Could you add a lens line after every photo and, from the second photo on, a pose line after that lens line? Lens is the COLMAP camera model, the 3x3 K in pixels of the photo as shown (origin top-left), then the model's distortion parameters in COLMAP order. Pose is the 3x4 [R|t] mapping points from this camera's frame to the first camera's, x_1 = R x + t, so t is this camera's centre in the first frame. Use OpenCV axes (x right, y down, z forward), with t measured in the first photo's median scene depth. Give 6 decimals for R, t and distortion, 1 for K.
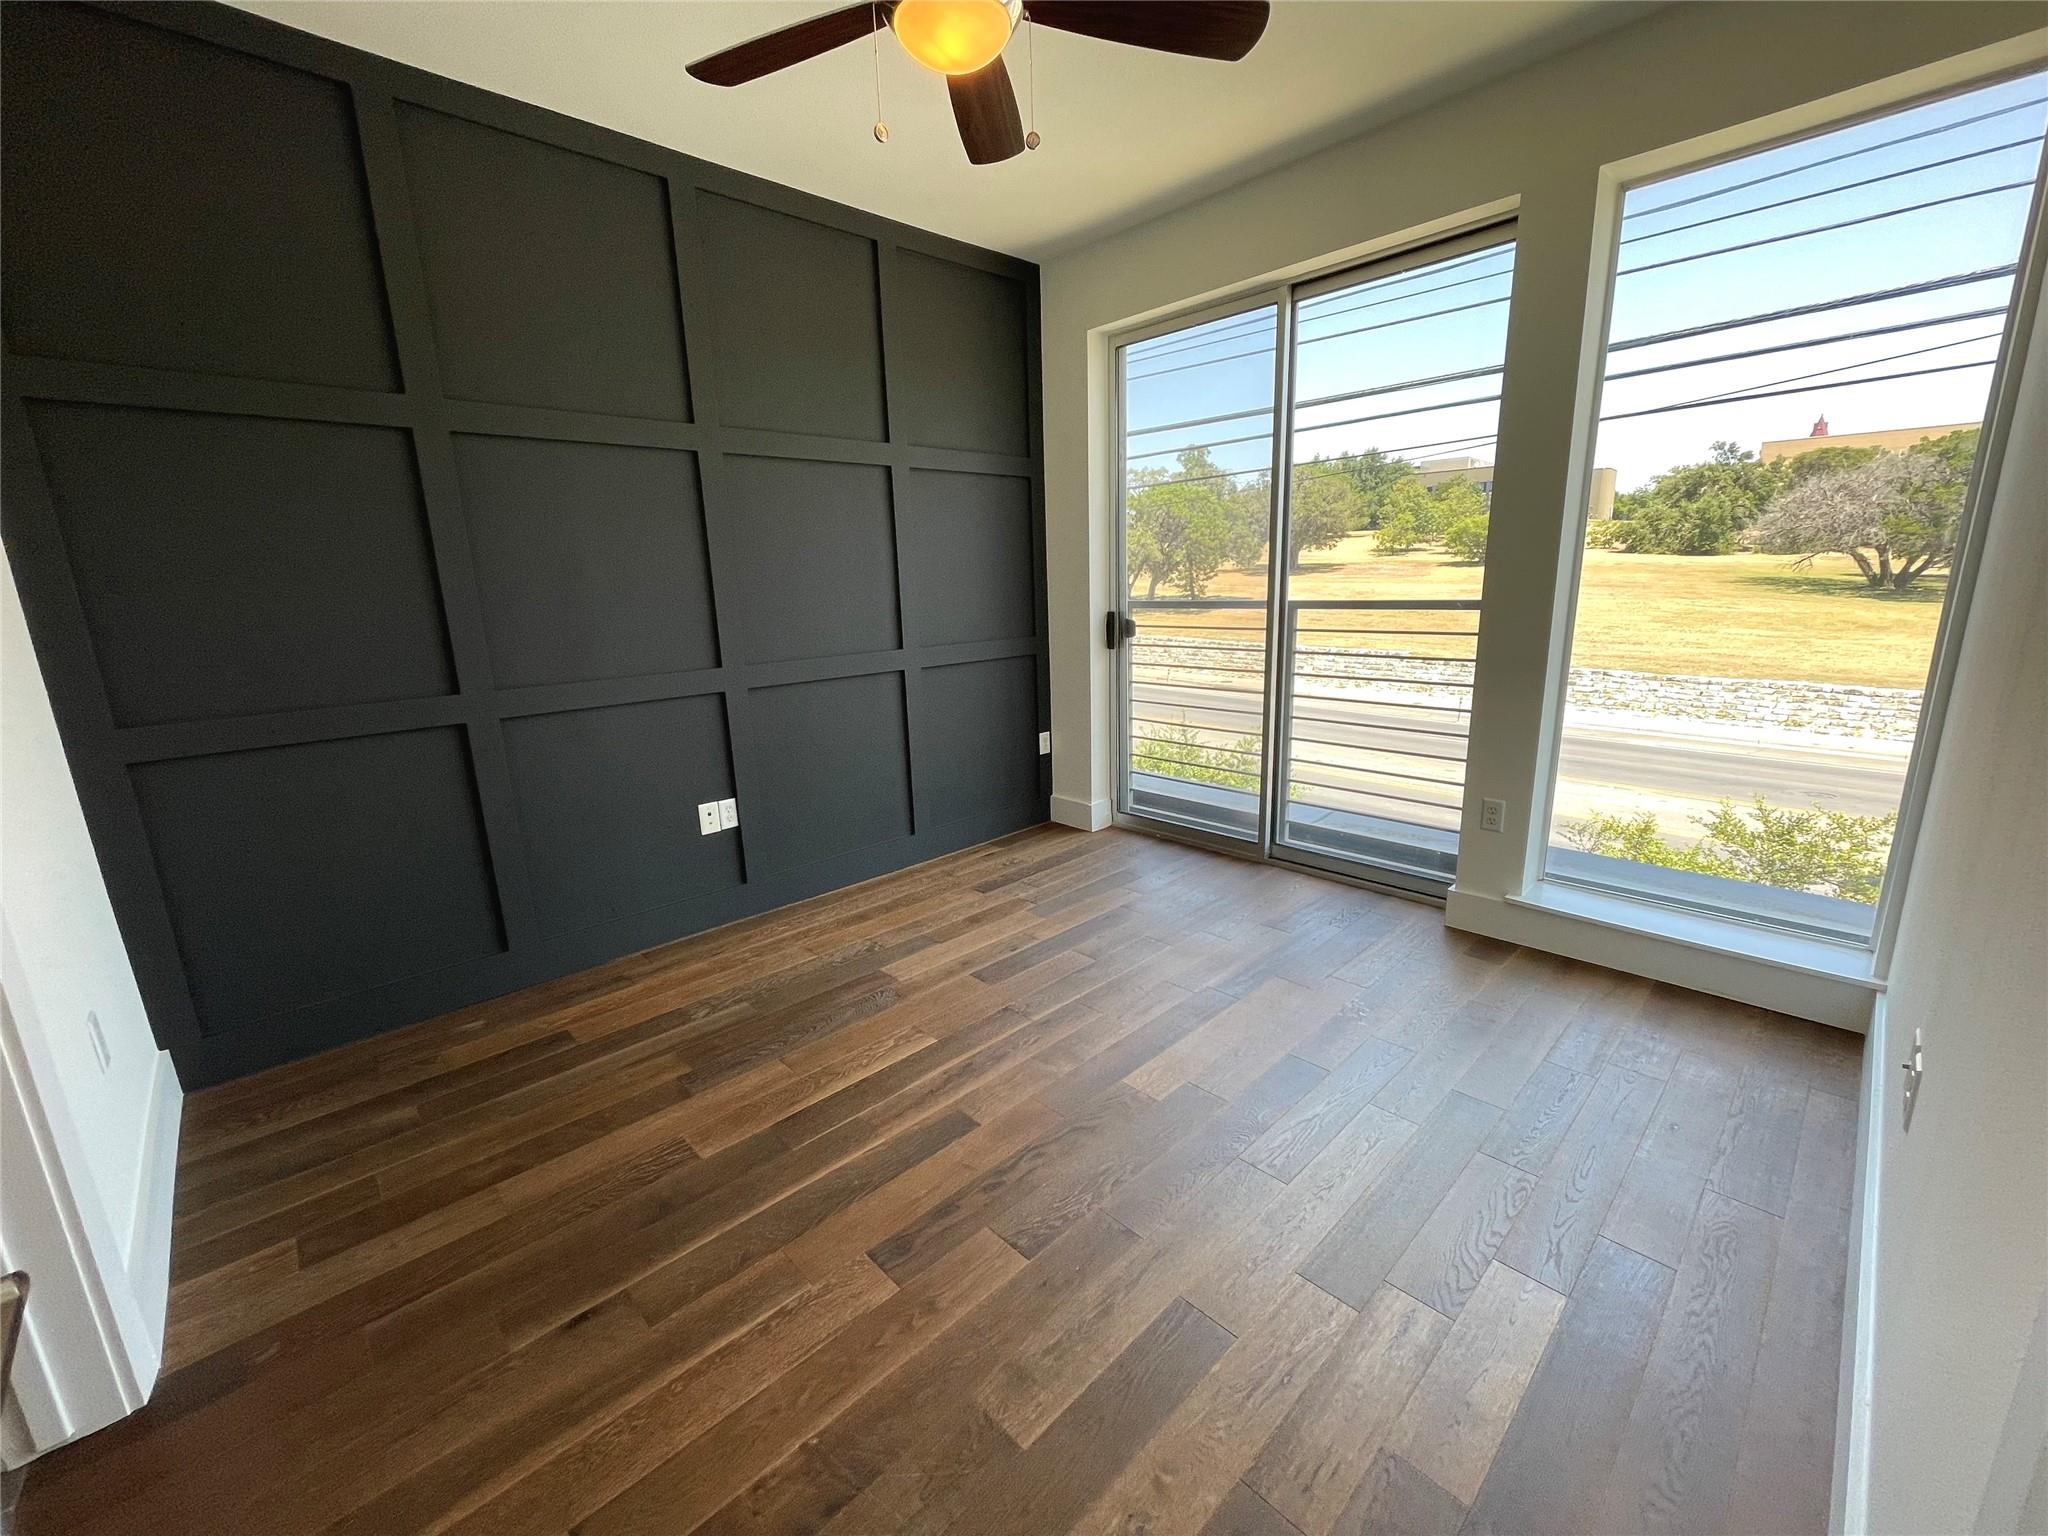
lens RADIAL K [[822.6, 0, 1026.3], [0, 822.6, 762.8], [0, 0, 1]] dist [-0.002936, -0.000132]
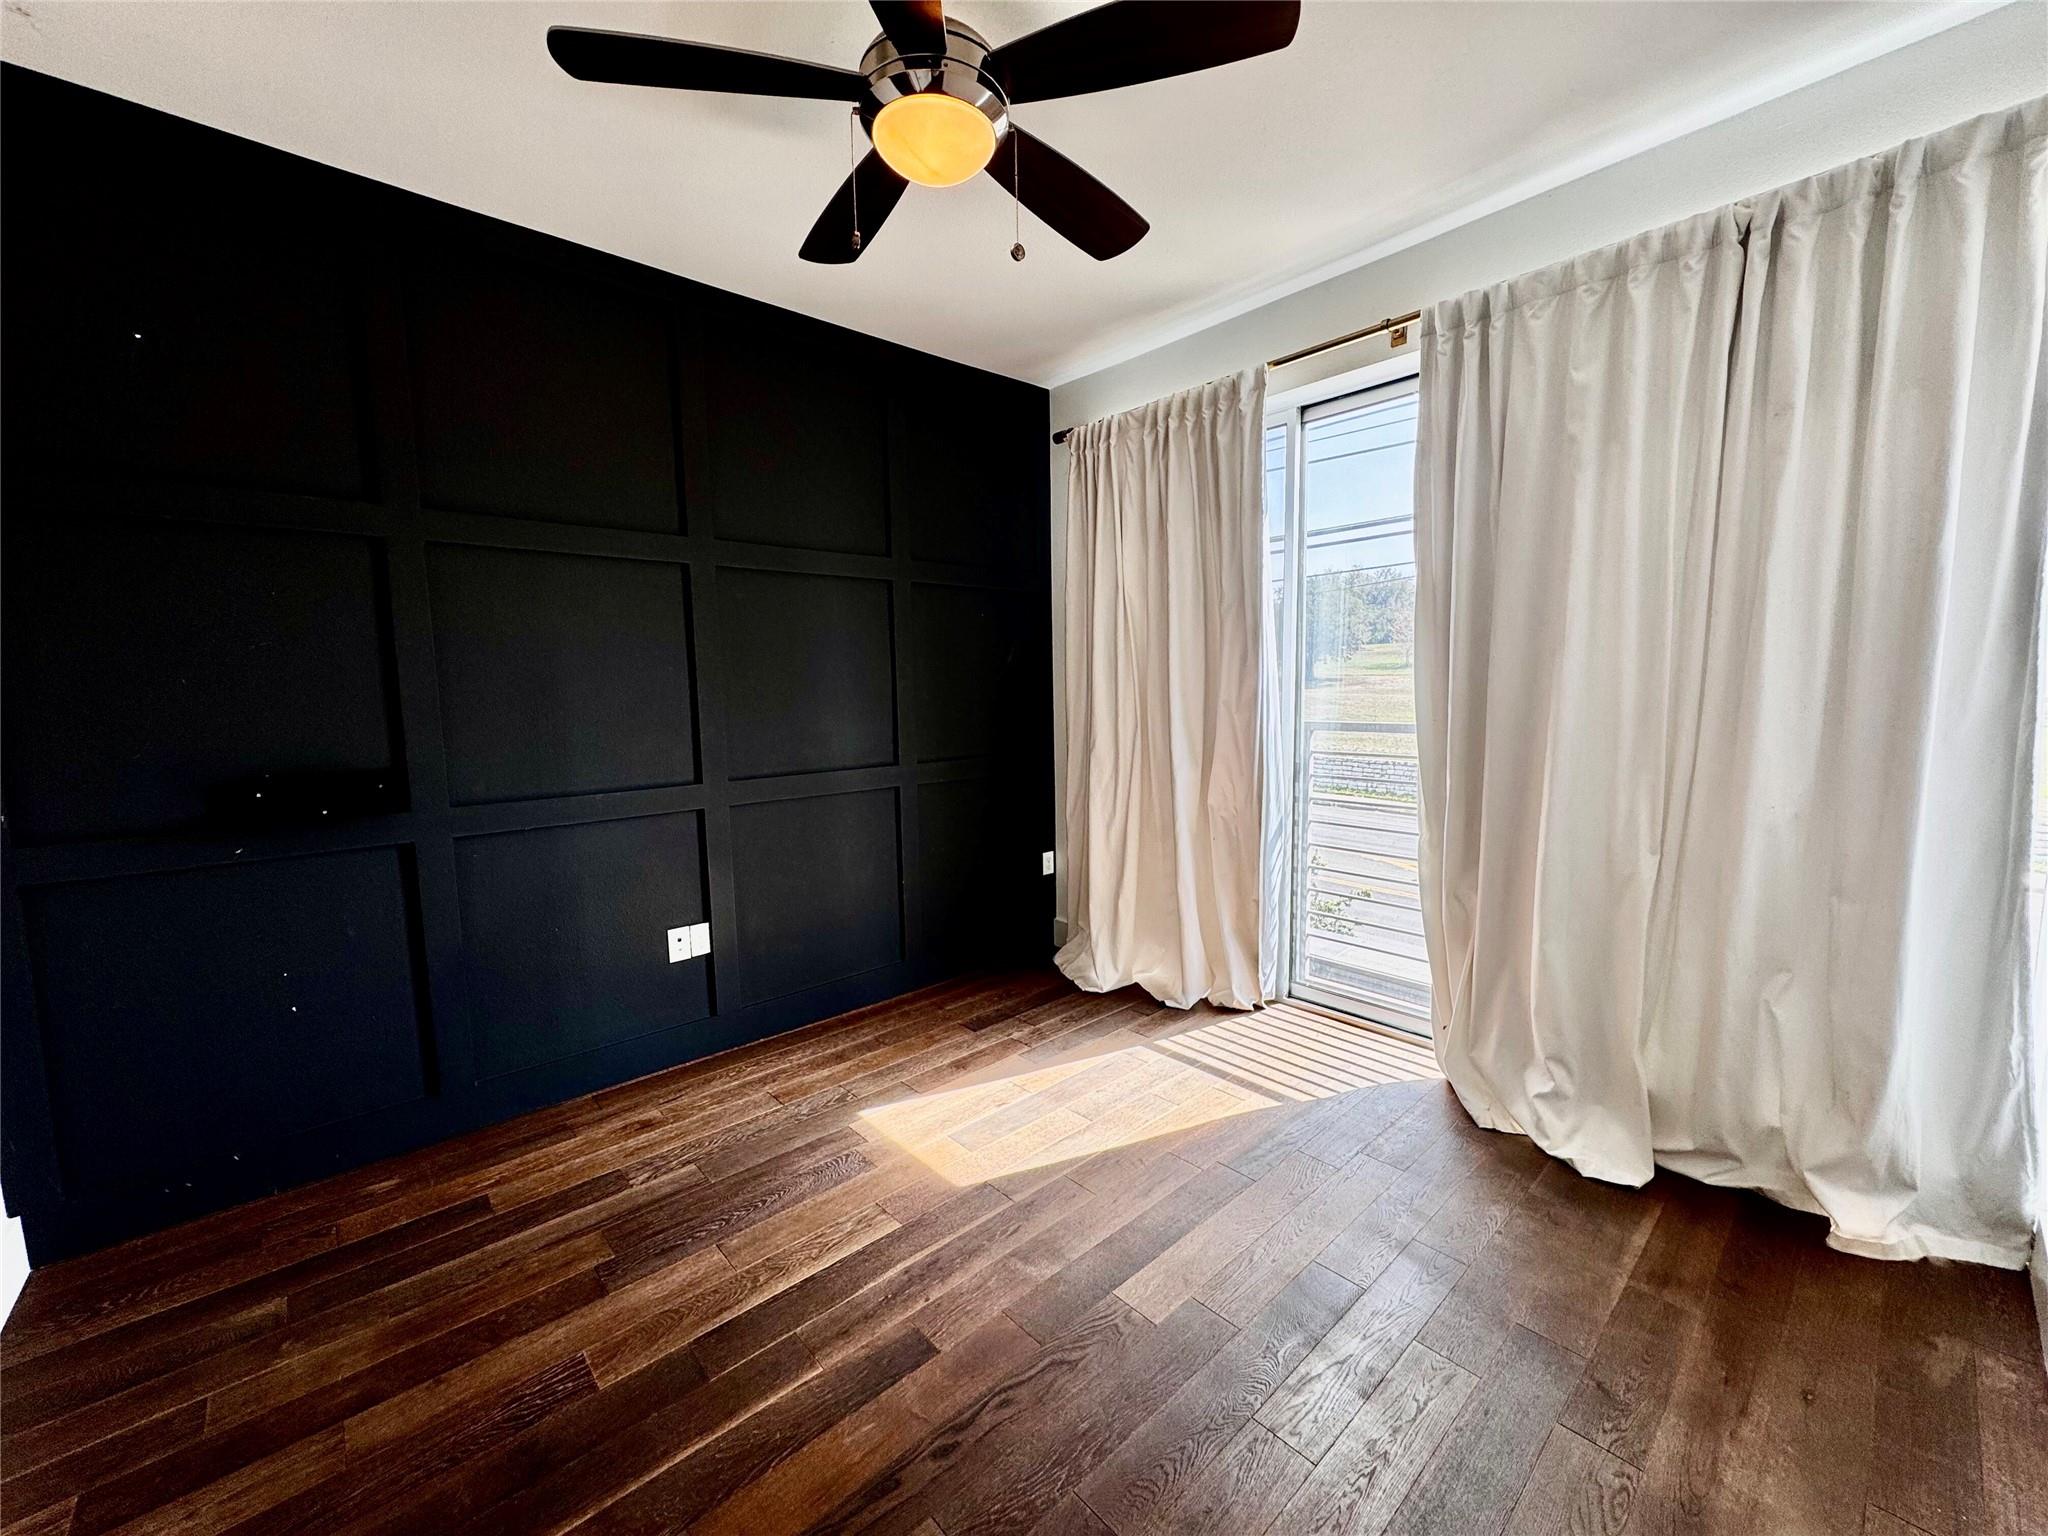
lens RADIAL K [[808.6, 0, 1021.4], [0, 808.6, 769.8], [0, 0, 1]] dist [-0.001778, 0.000678]
pose [[0.999354, 0.016947, -0.031687, 0.032588], [-0.020471, 0.993221, -0.114421, -0.038905], [0.029533, 0.114996, 0.992927, 0.098037]]
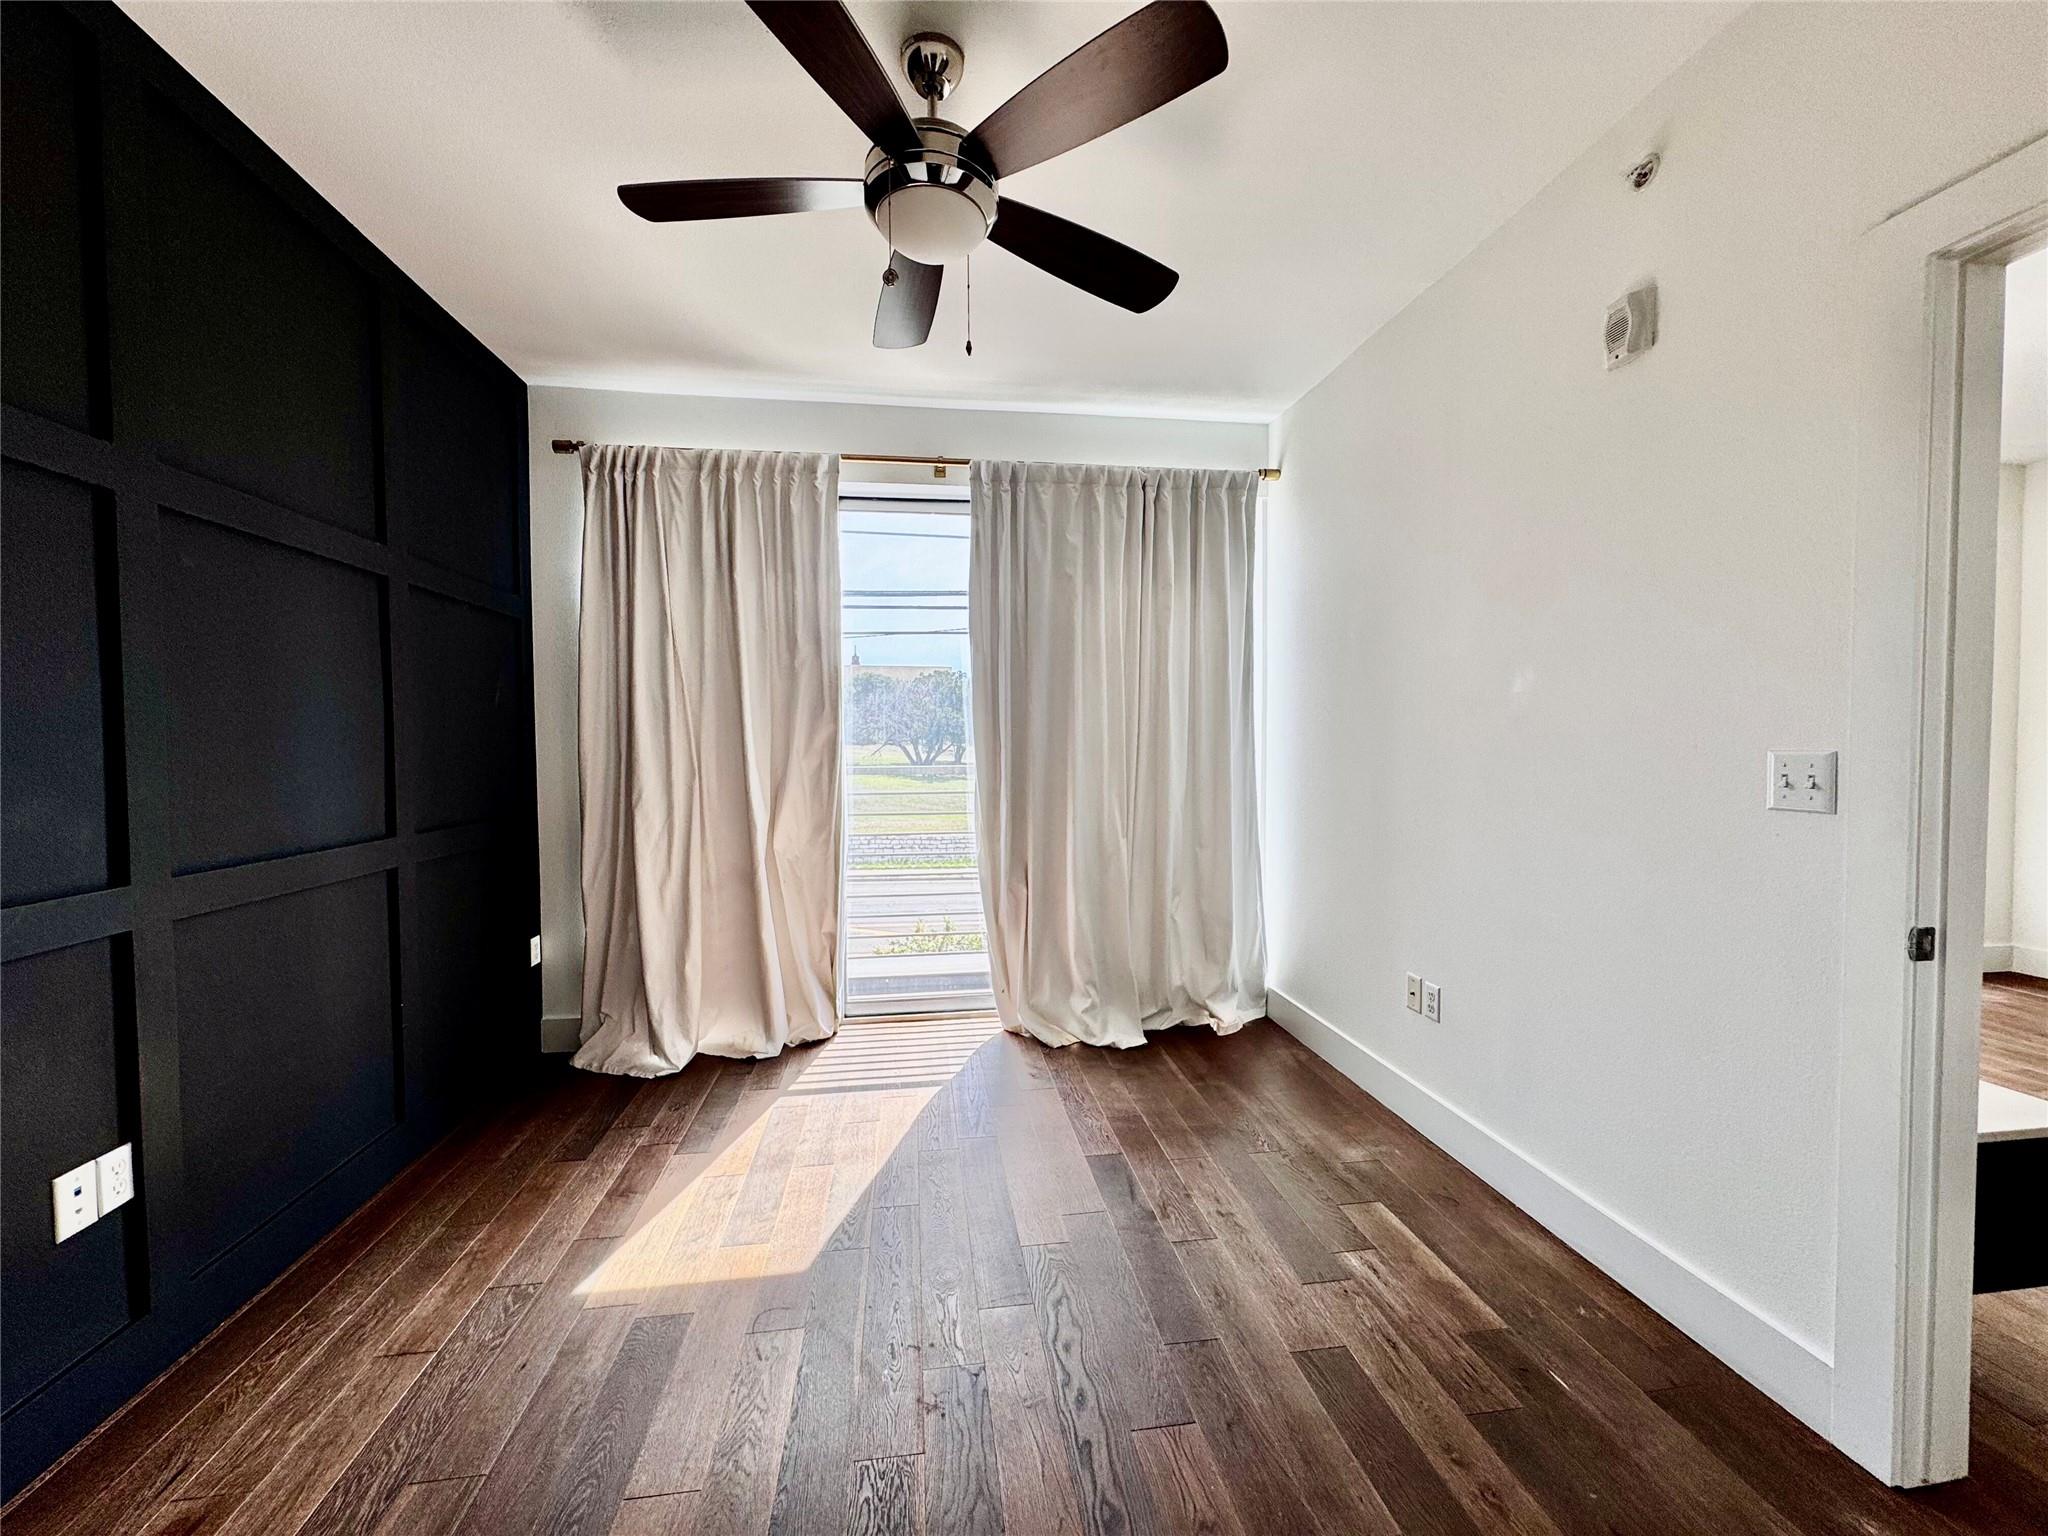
lens RADIAL K [[811.1, 0, 1024.0], [0, 811.1, 769.0], [0, 0, 1]] dist [-0.001321, 0.000708]
pose [[0.584663, 0.001293, 0.811275, -0.540629], [0.167904, 0.978155, -0.122562, -0.034627], [-0.793711, 0.207873, 0.571674, 0.283033]]
